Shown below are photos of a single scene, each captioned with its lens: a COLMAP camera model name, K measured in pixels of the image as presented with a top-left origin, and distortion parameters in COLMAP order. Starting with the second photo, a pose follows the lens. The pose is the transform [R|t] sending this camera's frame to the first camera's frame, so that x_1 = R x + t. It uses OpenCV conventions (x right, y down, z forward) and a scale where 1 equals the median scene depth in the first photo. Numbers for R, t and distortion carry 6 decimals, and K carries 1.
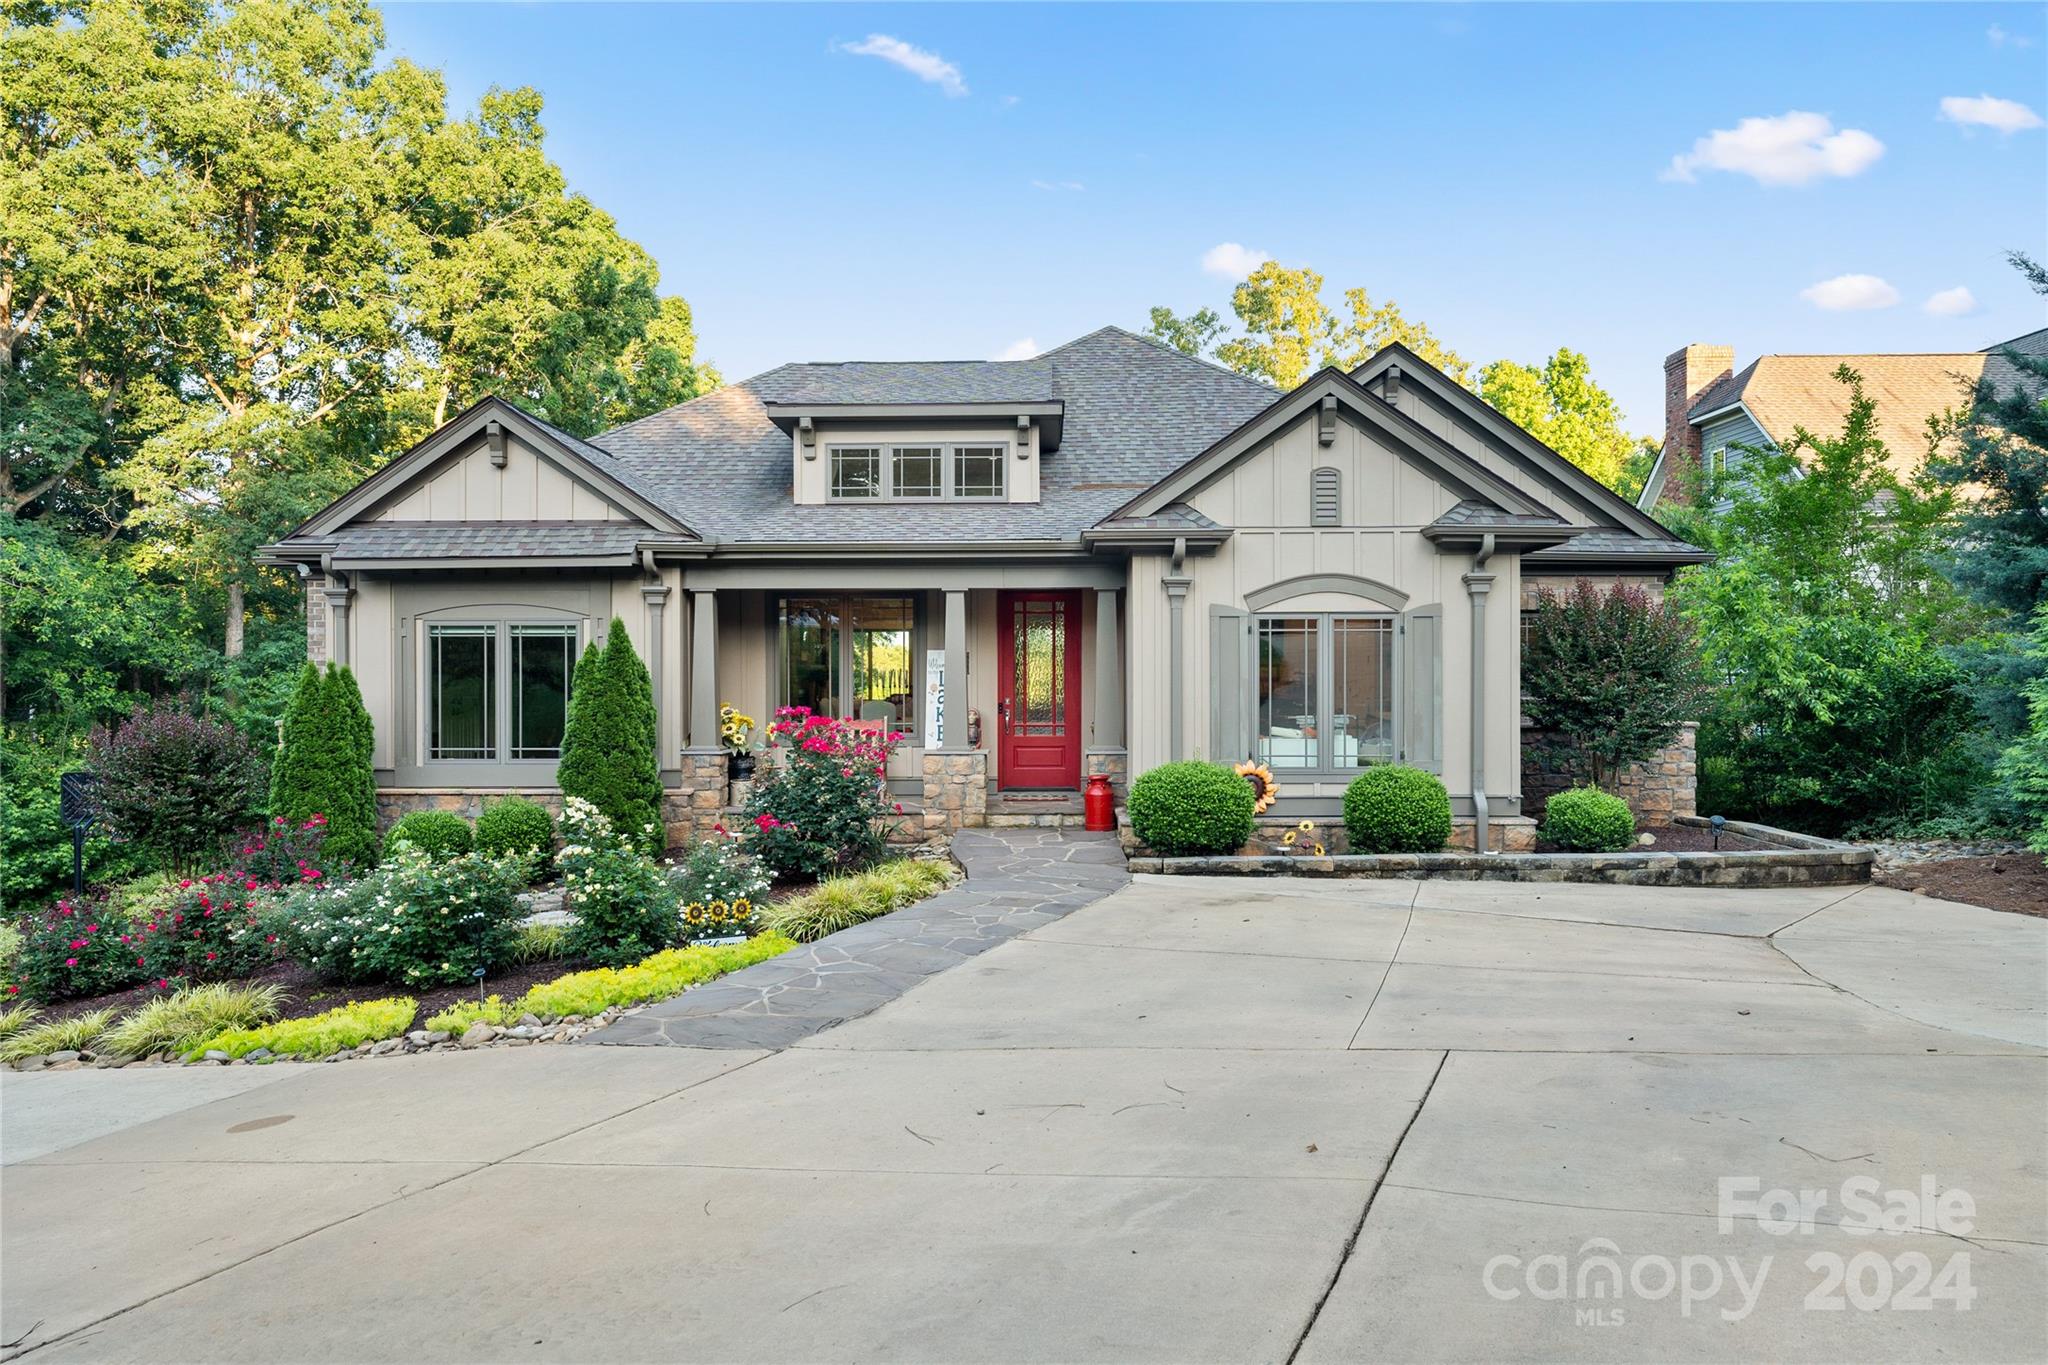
lens RADIAL K [[1343.9, 0, 1025.9], [0, 1343.9, 679.7], [0, 0, 1]] dist [0.004183, 0.000388]
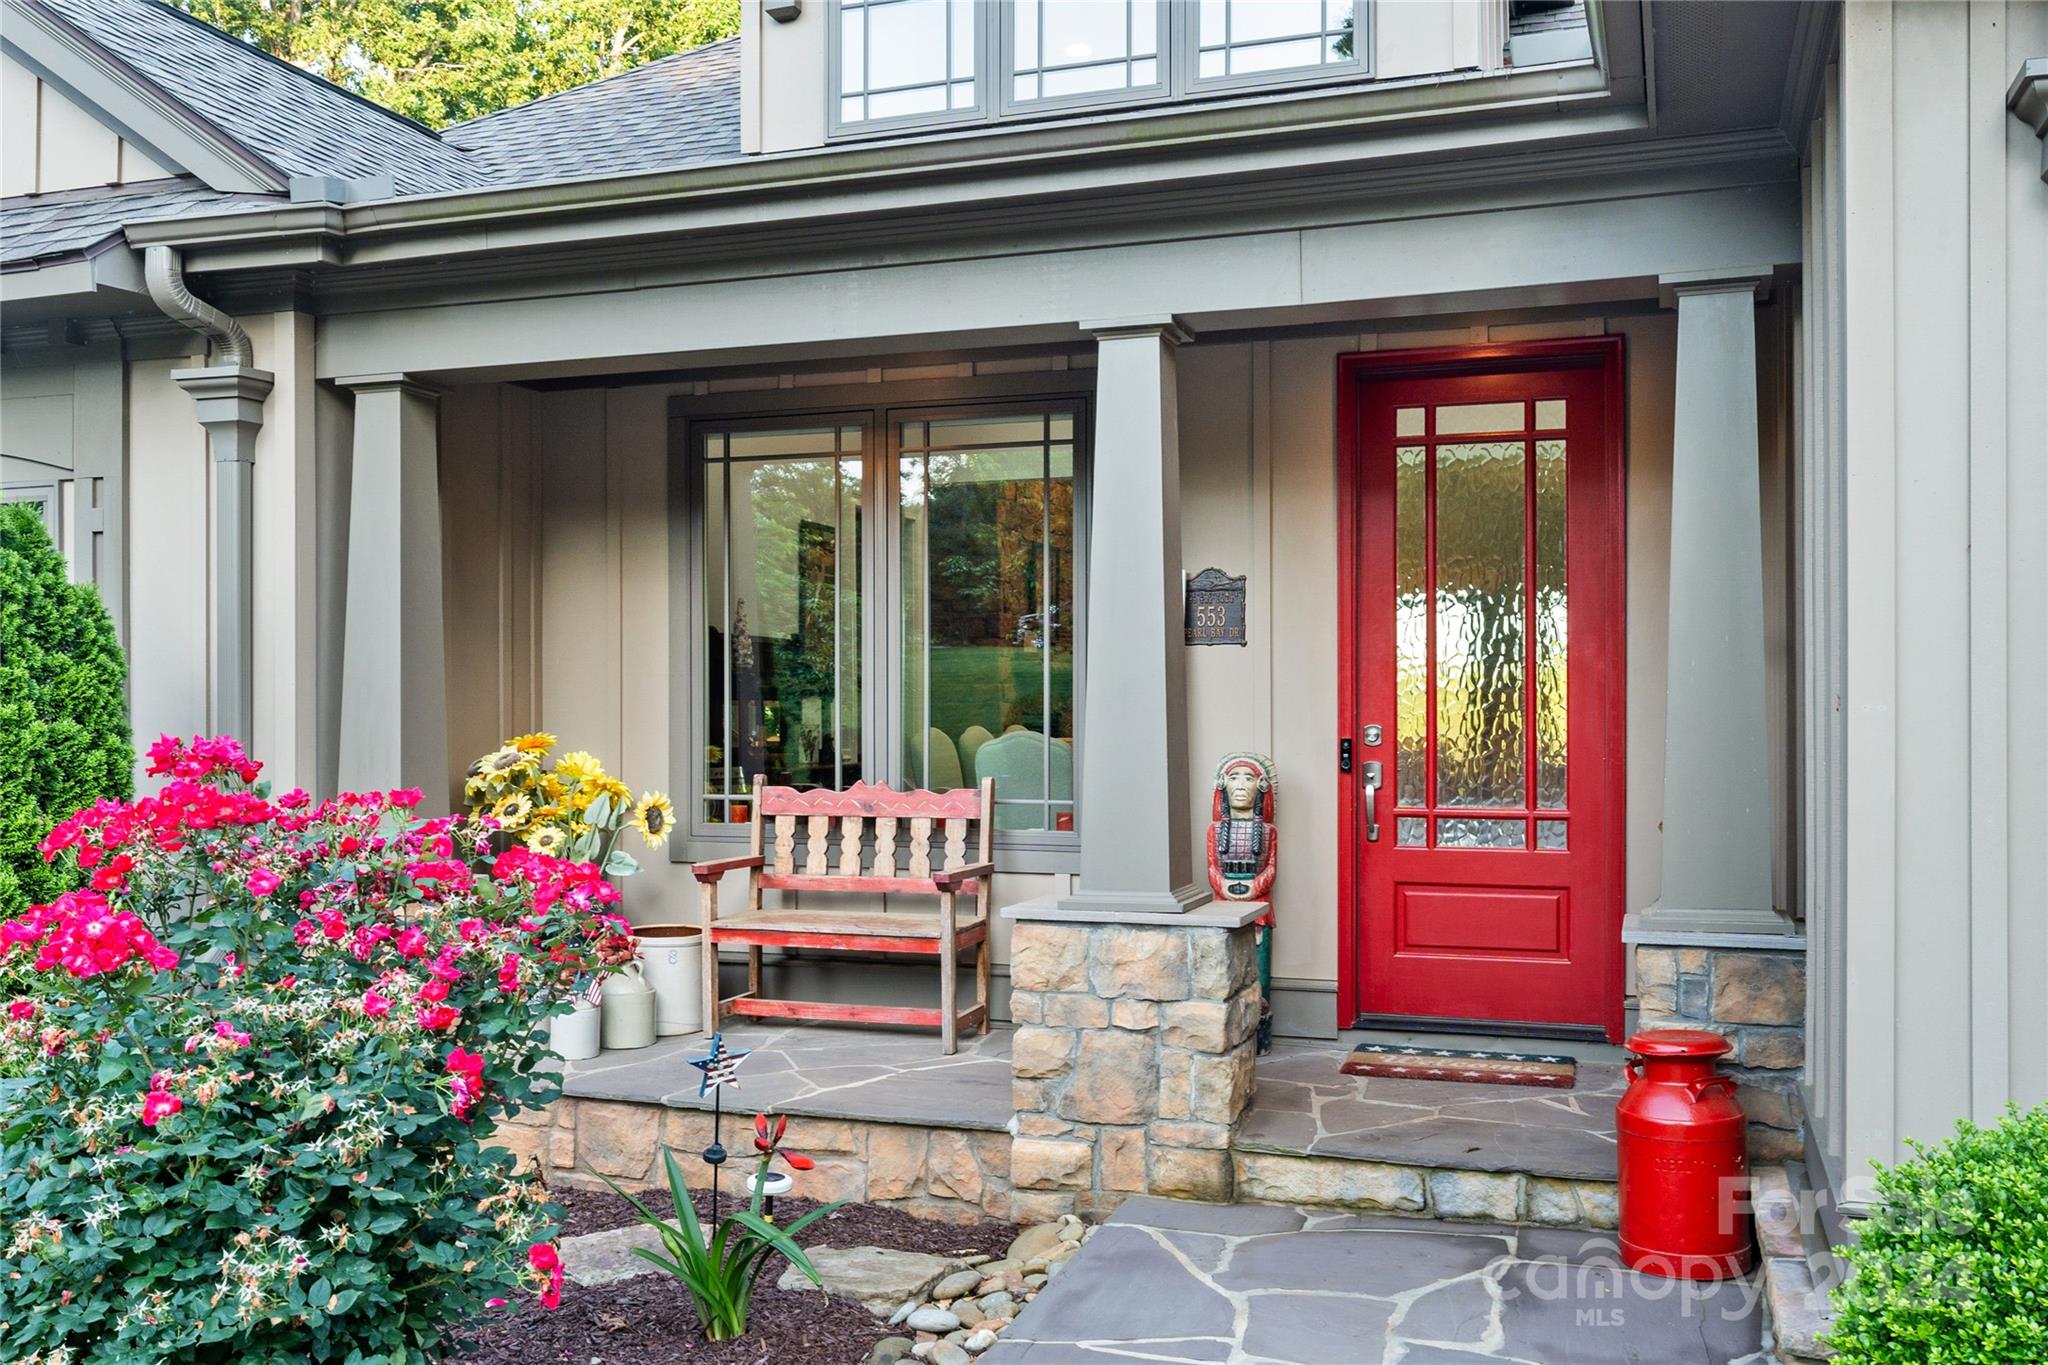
lens RADIAL K [[1802.7, 0, 1023.0], [0, 1802.7, 696.0], [0, 0, 1]] dist [-0.012374, -0.004492]
pose [[0.949886, -0.001527, -0.312593, 0.042680], [-0.002302, 0.999927, -0.011879, 0.014005], [0.312588, 0.012003, 0.949813, 0.646043]]
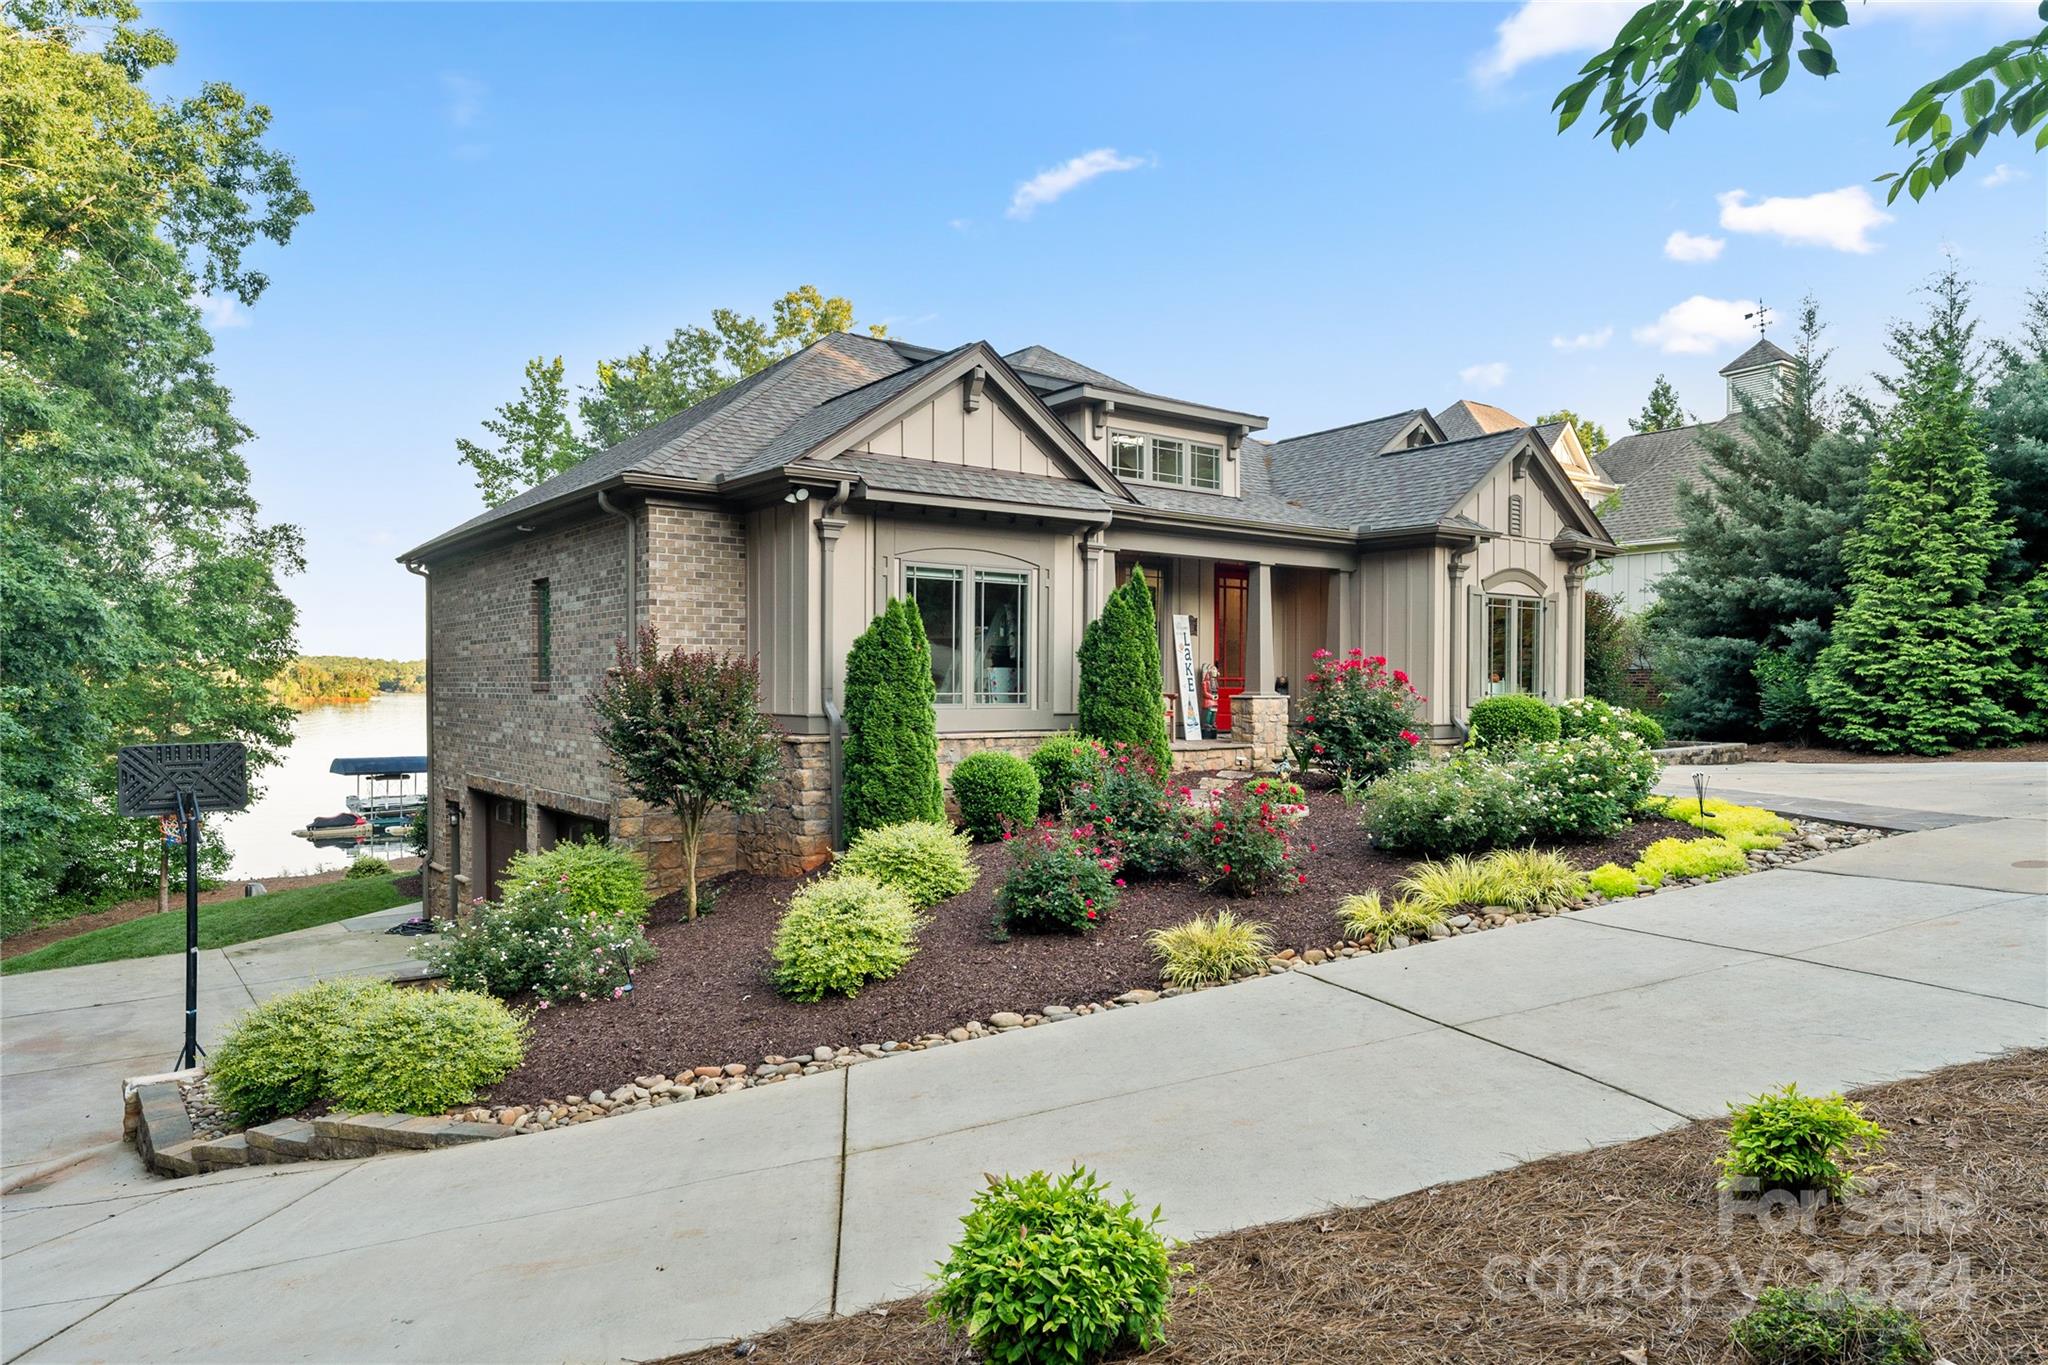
lens RADIAL K [[1248.8, 0, 1023.2], [0, 1248.8, 689.2], [0, 0, 1]] dist [-0.003112, -0.000152]
pose [[0.781244, 0.000931, 0.624226, -0.940454], [-0.002333, 0.999996, 0.001429, 0.046554], [-0.624222, -0.002572, 0.781243, 0.251769]]
